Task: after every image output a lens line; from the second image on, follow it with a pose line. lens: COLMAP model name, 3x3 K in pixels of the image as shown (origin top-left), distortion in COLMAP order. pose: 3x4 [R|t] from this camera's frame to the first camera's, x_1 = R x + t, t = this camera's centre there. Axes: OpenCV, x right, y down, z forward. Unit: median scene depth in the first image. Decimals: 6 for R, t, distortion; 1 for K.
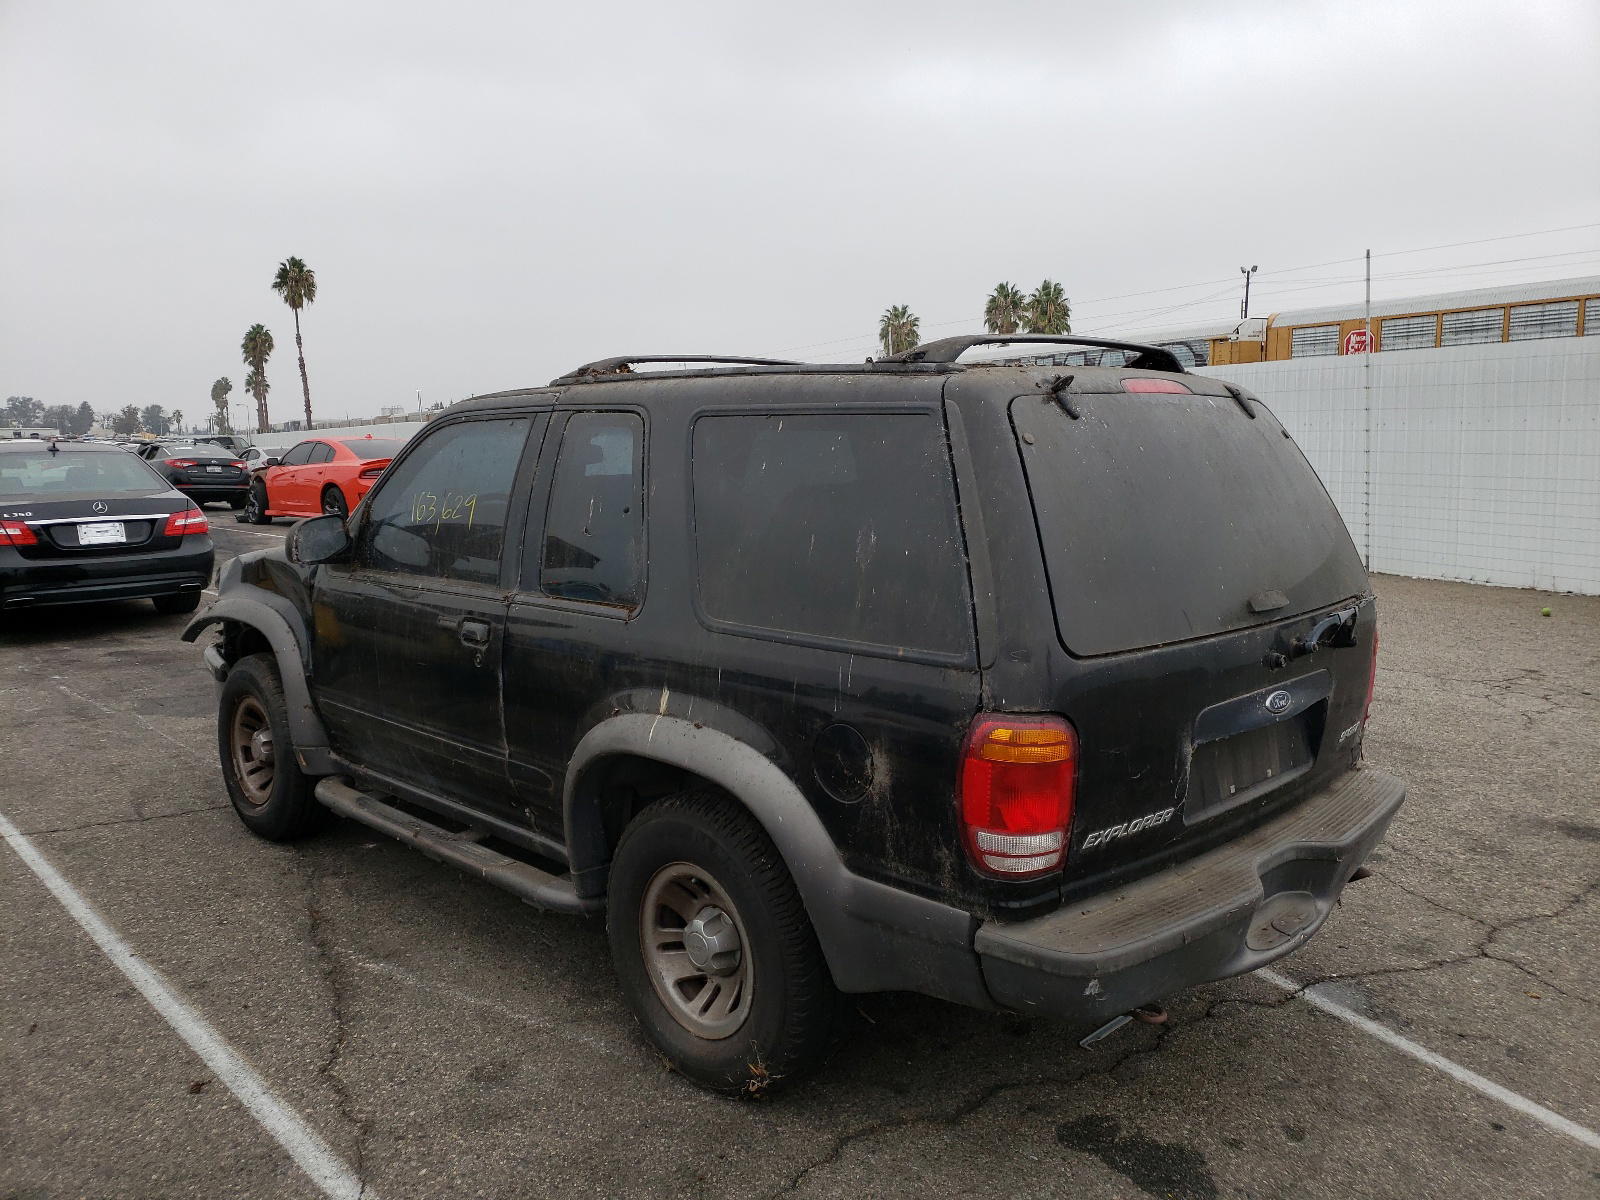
lens RADIAL K [[1255.9, 0, 780.7], [0, 1255.9, 592.1], [0, 0, 1]] dist [0.009591, 0.005706]
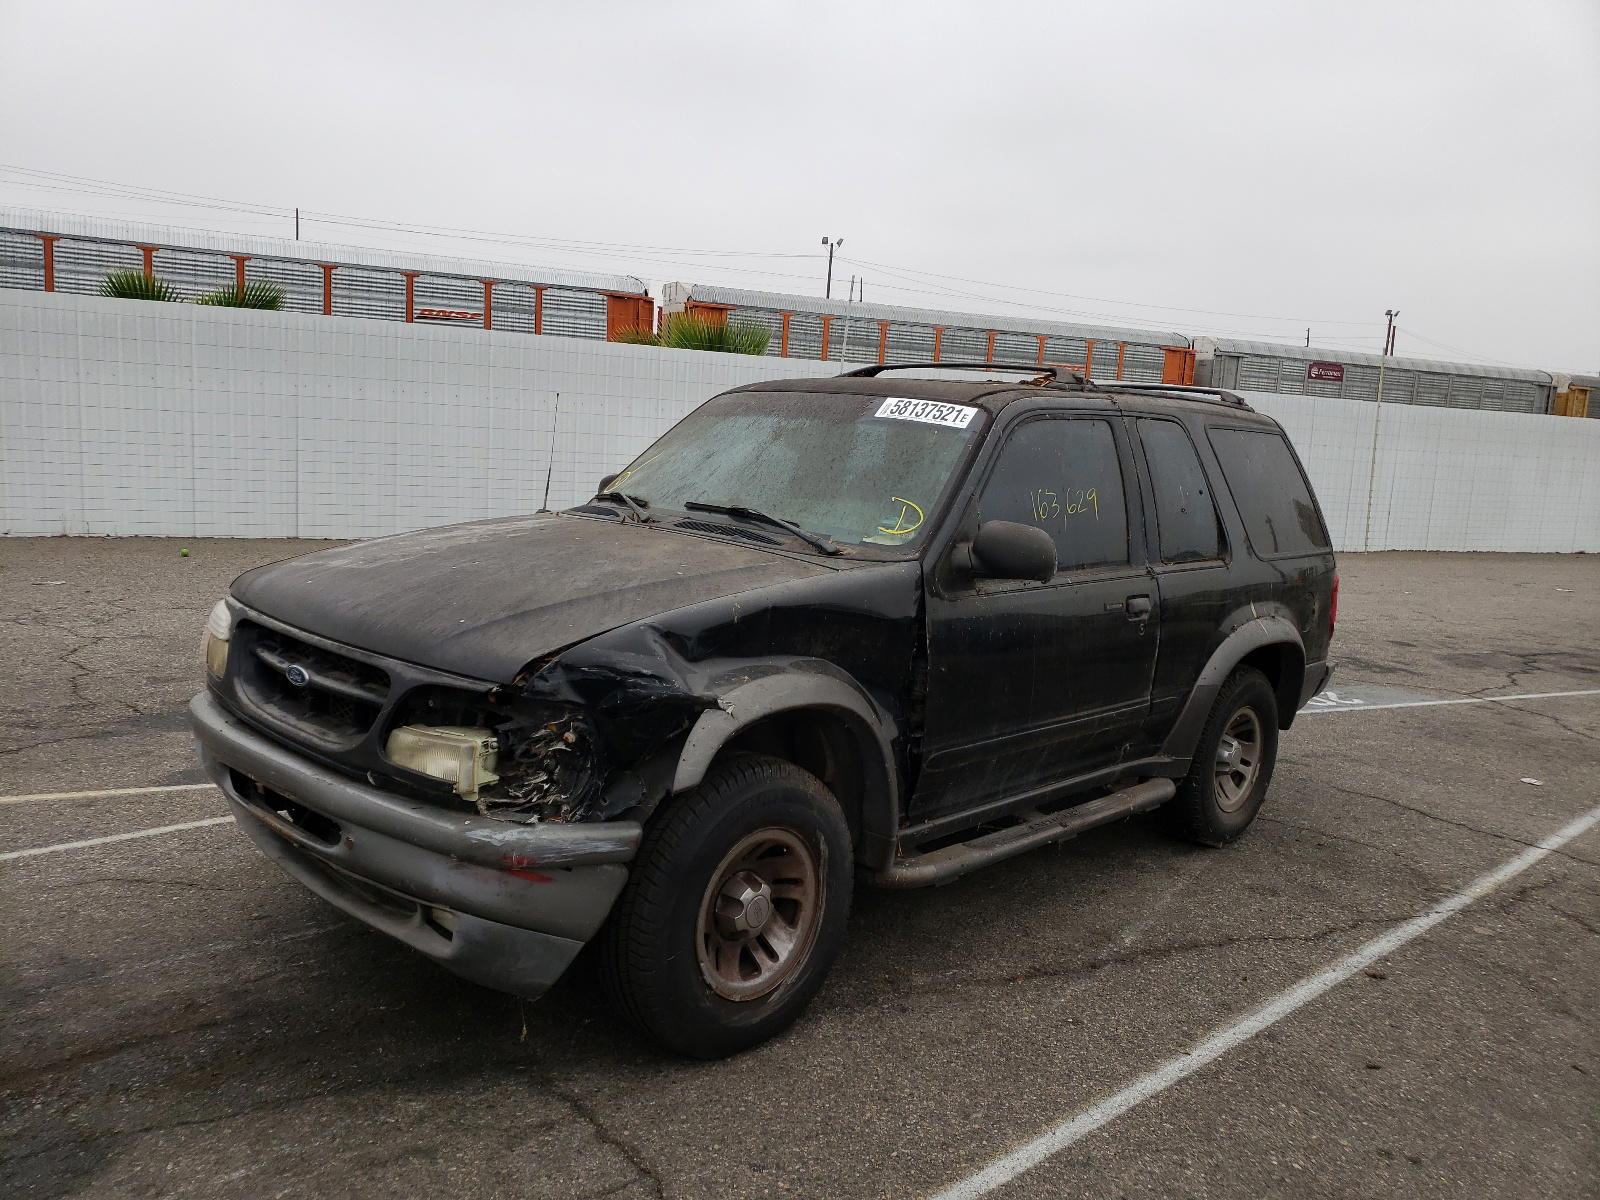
lens RADIAL K [[1255.9, 0, 780.7], [0, 1255.9, 592.1], [0, 0, 1]] dist [0.009591, 0.005706]
pose [[-0.021127, -0.127606, 0.991600, -1.344626], [0.068866, 0.989280, 0.128774, -0.149718], [-0.997402, 0.071008, -0.012113, 1.297749]]
